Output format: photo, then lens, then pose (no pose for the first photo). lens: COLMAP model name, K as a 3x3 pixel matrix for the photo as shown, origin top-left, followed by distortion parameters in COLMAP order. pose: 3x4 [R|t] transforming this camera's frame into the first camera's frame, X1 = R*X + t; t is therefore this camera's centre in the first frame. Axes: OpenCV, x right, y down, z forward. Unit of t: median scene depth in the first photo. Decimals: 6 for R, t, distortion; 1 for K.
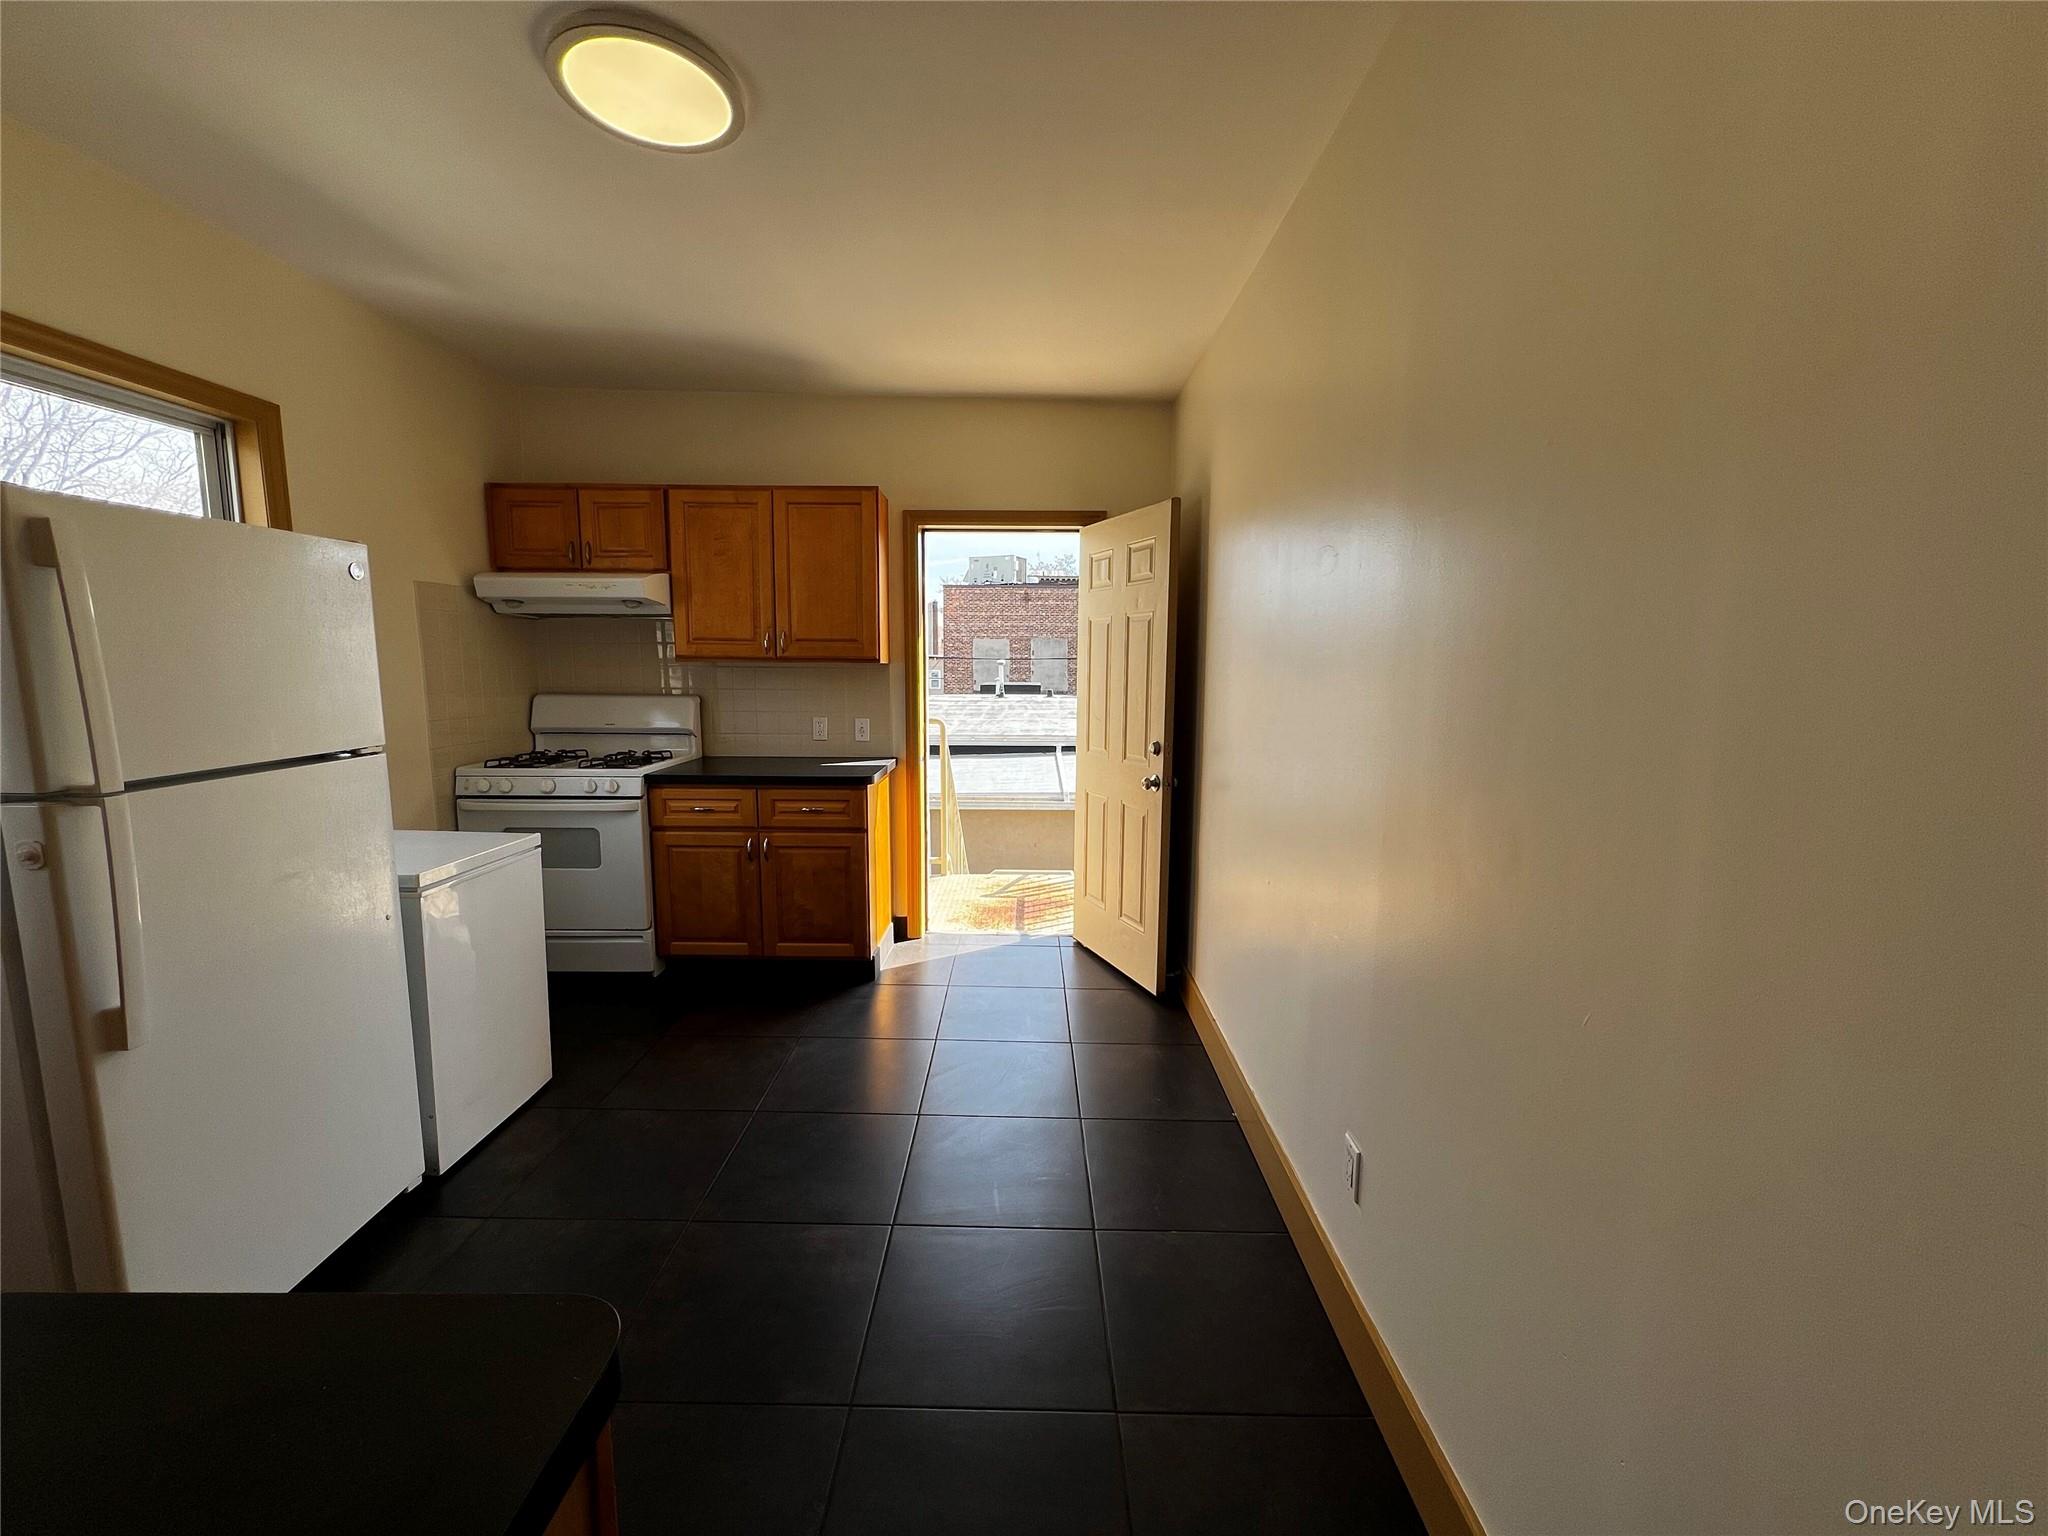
lens RADIAL K [[821.4, 0, 1022.5], [0, 821.4, 772.6], [0, 0, 1]] dist [-0.003472, 0.000838]
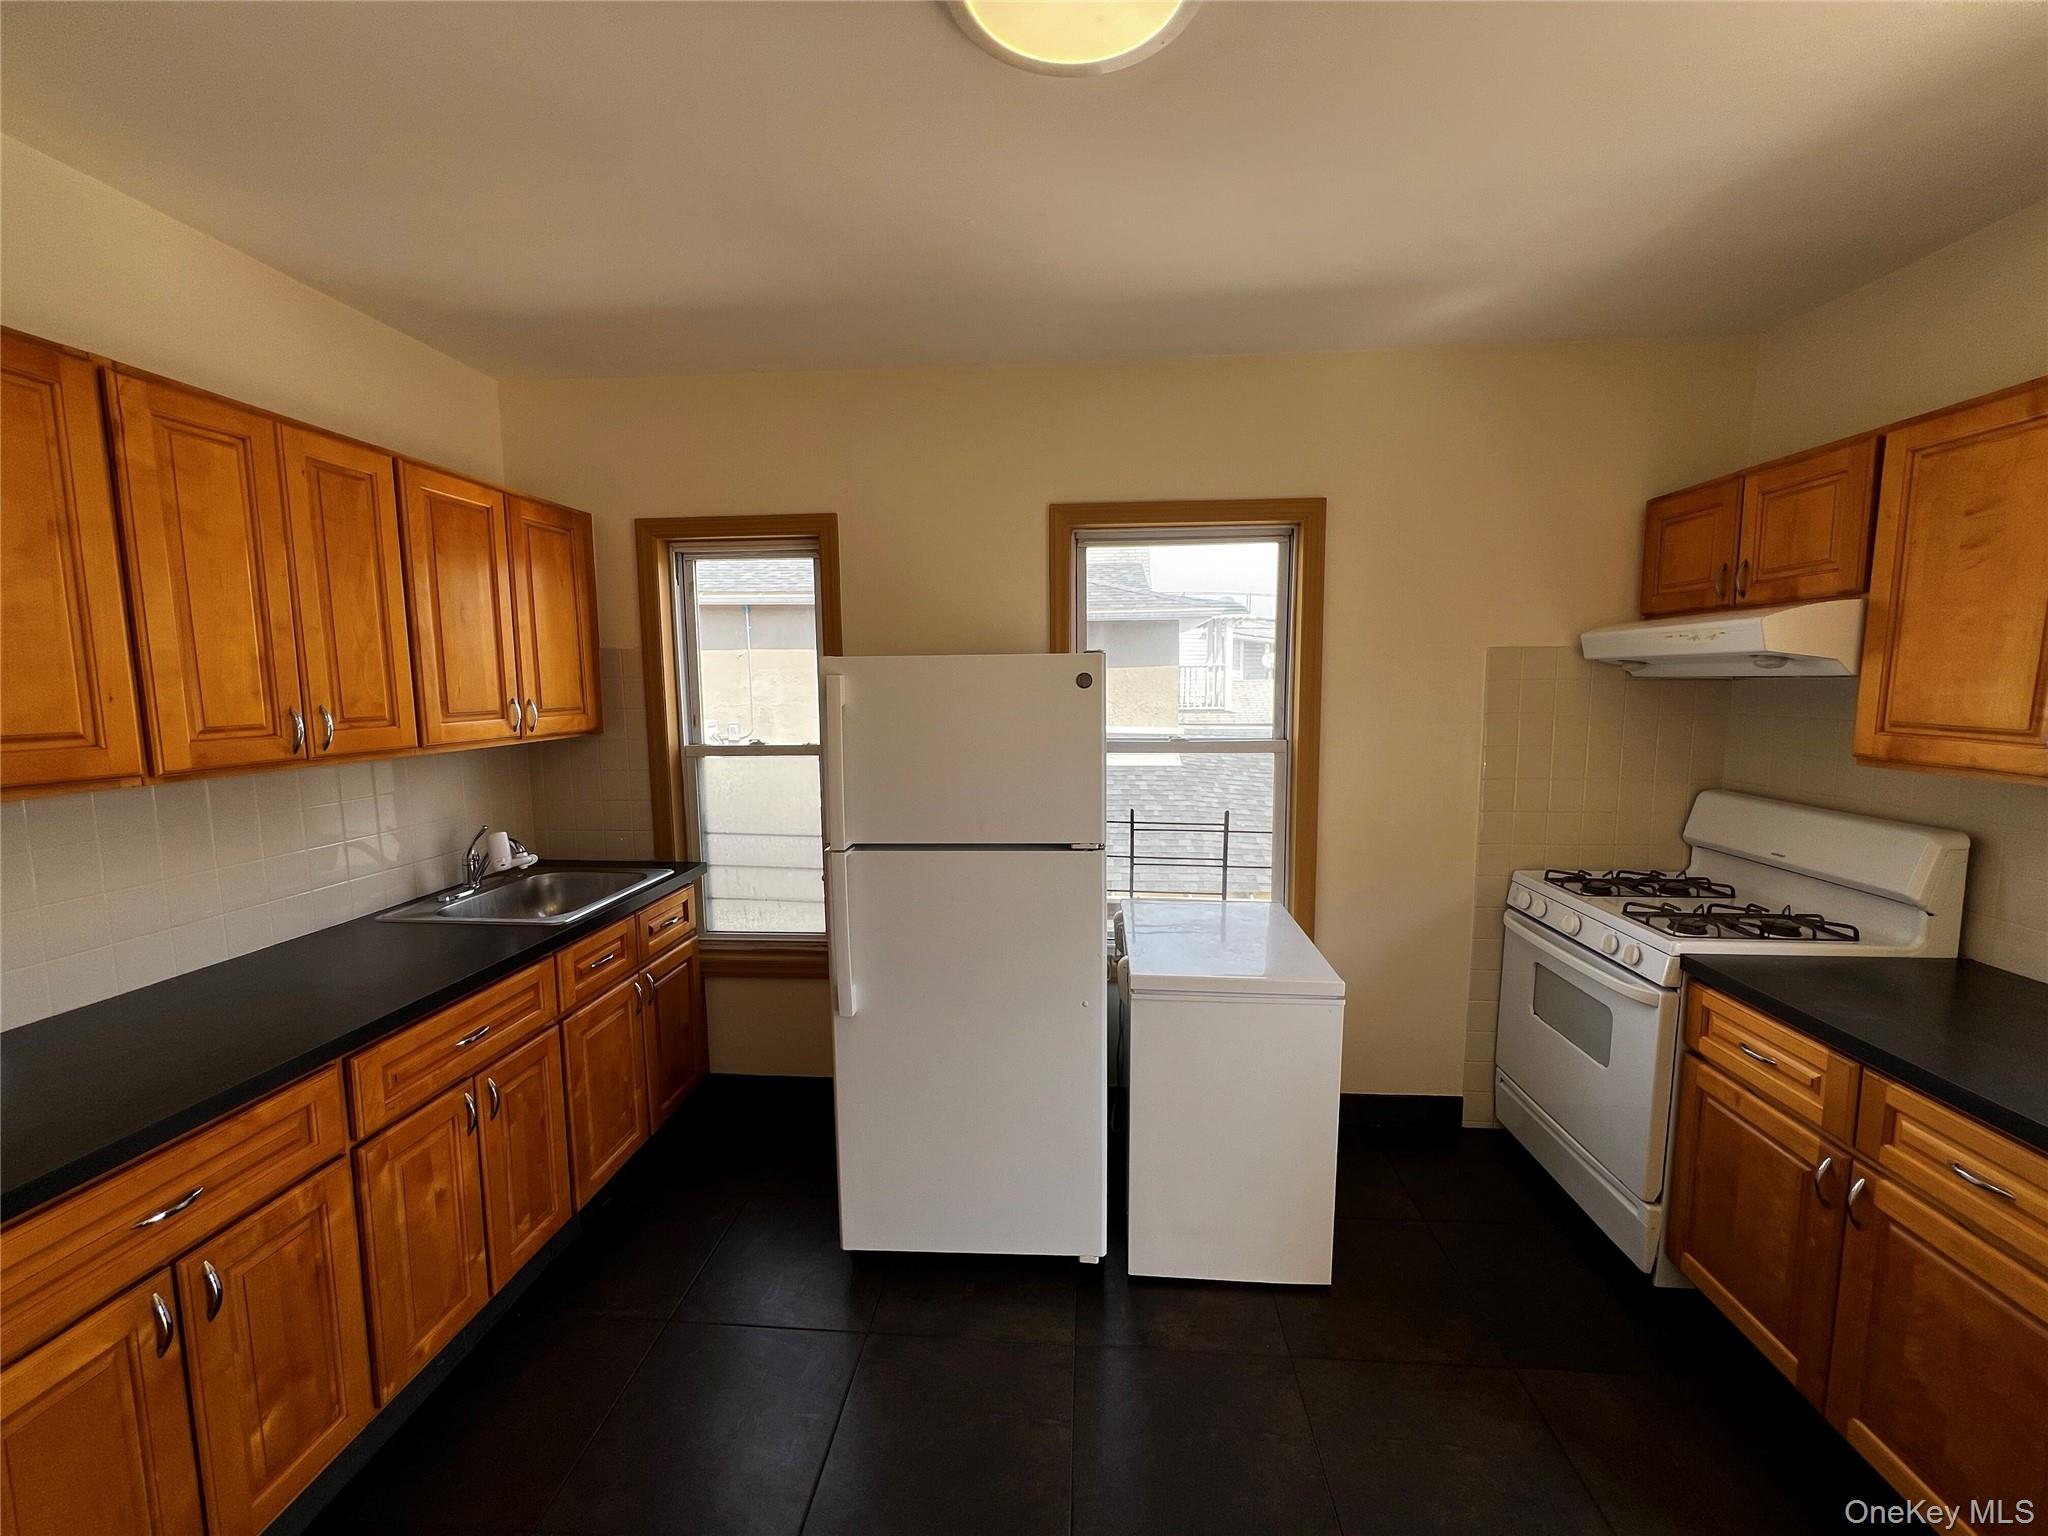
lens RADIAL K [[821.4, 0, 1017.4], [0, 821.4, 768.5], [0, 0, 1]] dist [-0.003472, 0.000838]
pose [[-0.075721, 0.101558, -0.991944, 0.138541], [-0.130226, 0.985272, 0.110816, -0.127236], [0.988589, 0.137568, -0.061380, 0.529178]]
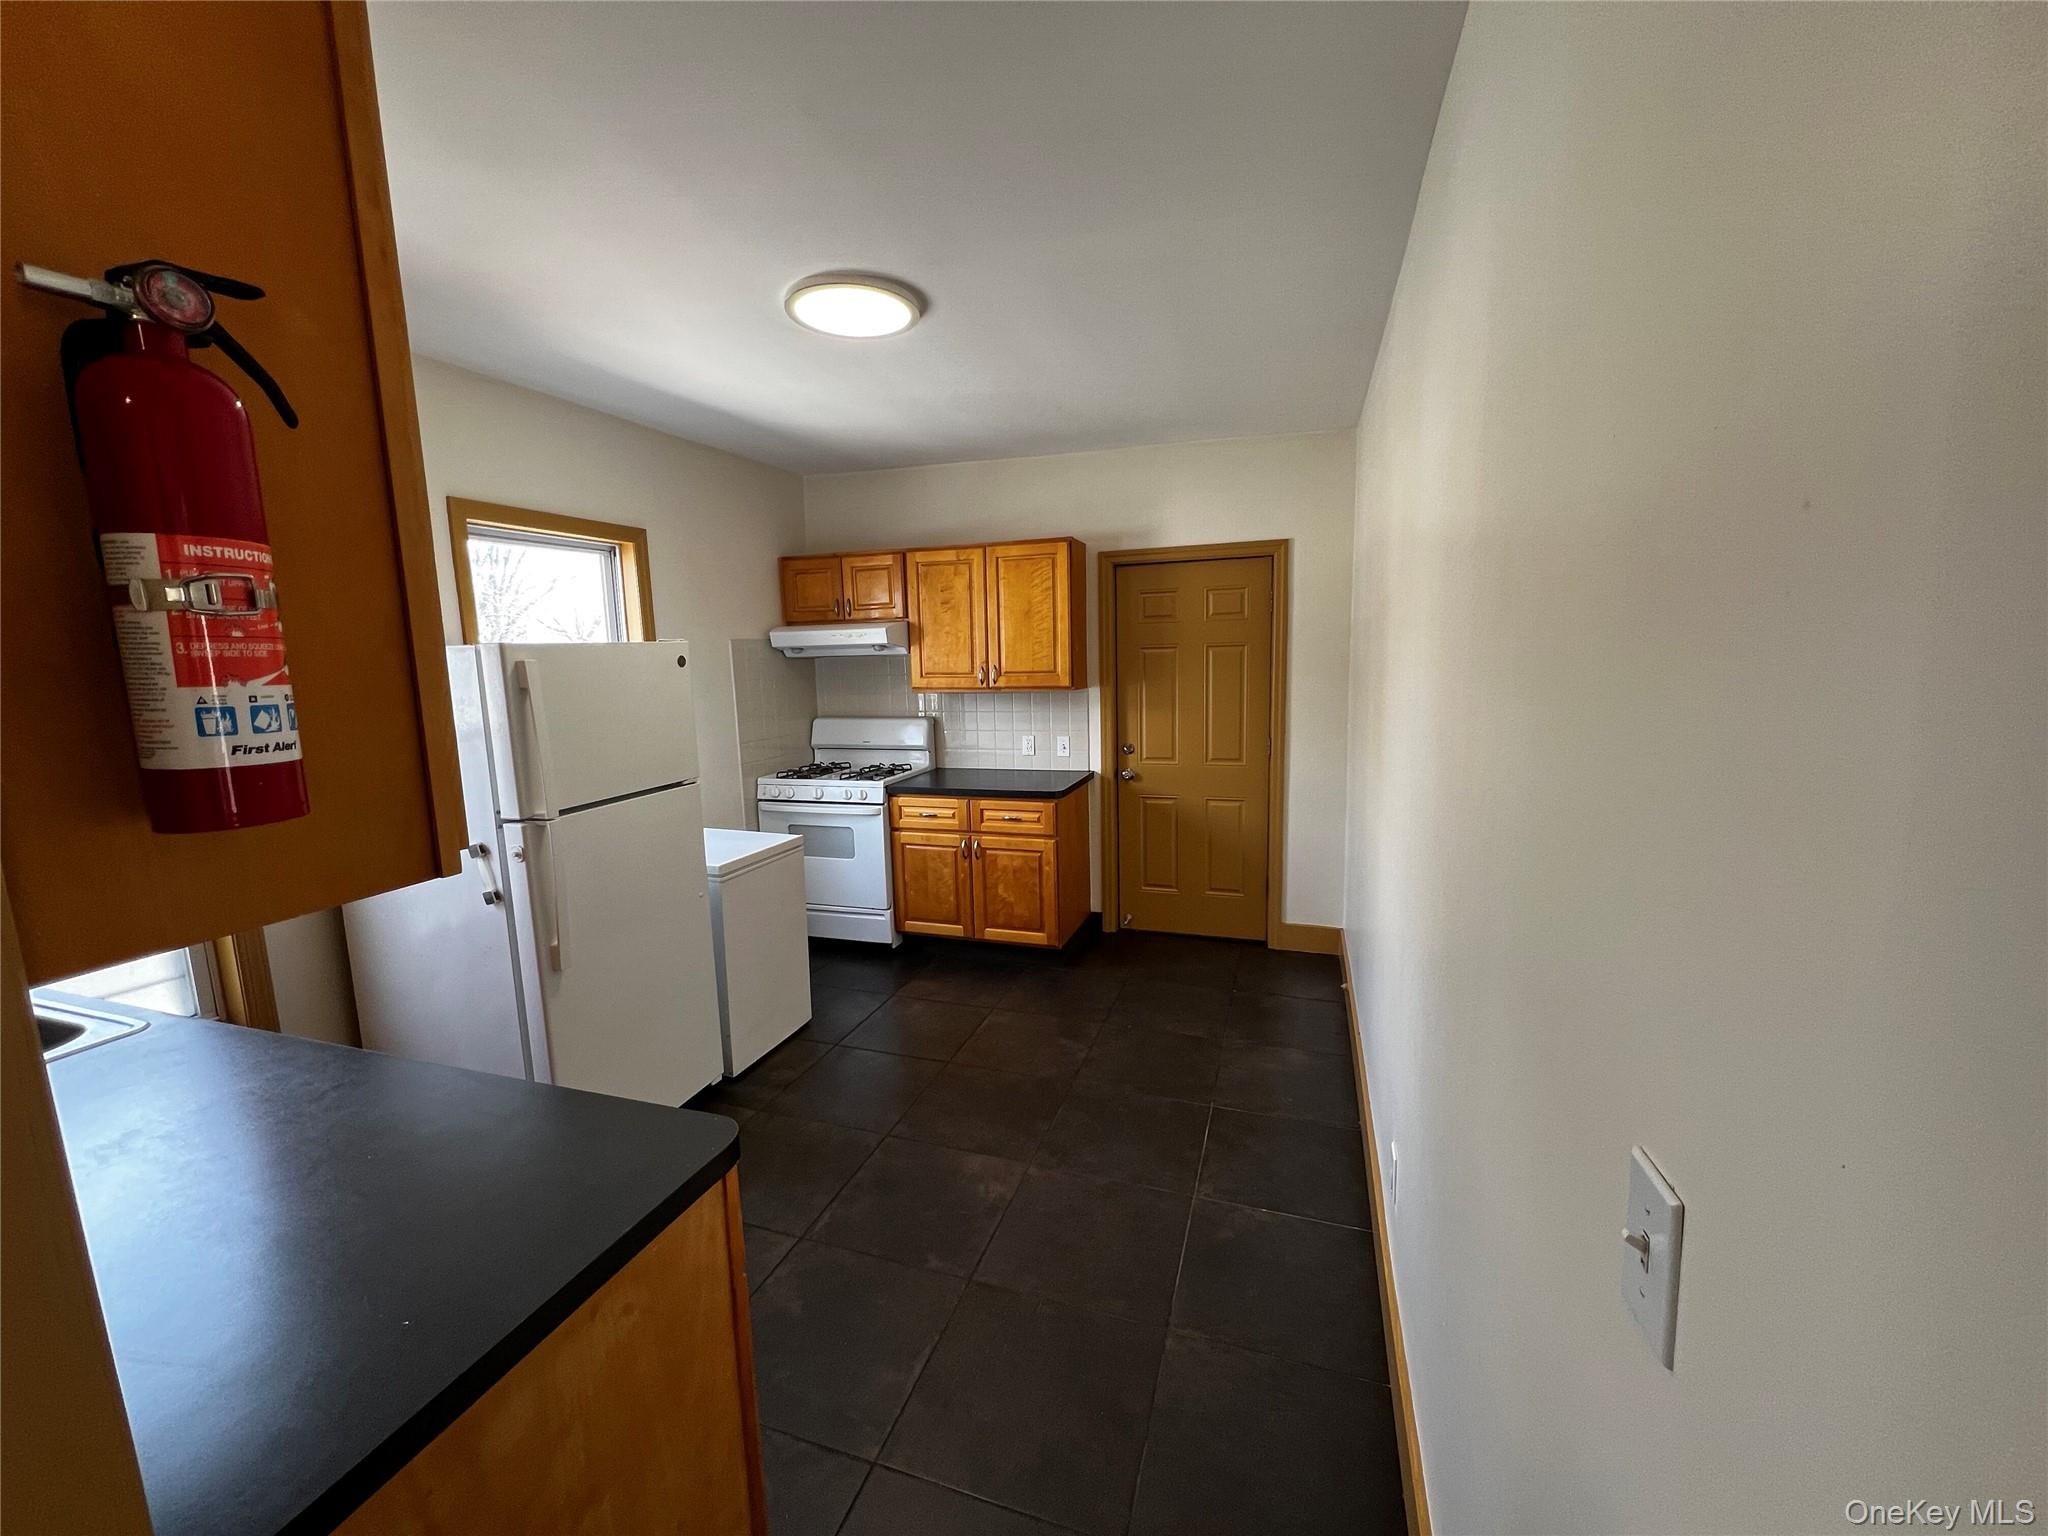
lens RADIAL K [[821.4, 0, 1029.4], [0, 821.4, 768.5], [0, 0, 1]] dist [-0.003472, 0.000838]
pose [[0.950367, 0.011873, -0.310905, 0.130660], [-0.008631, 0.999893, 0.011801, -0.039298], [0.311012, -0.008532, 0.950368, -0.113937]]
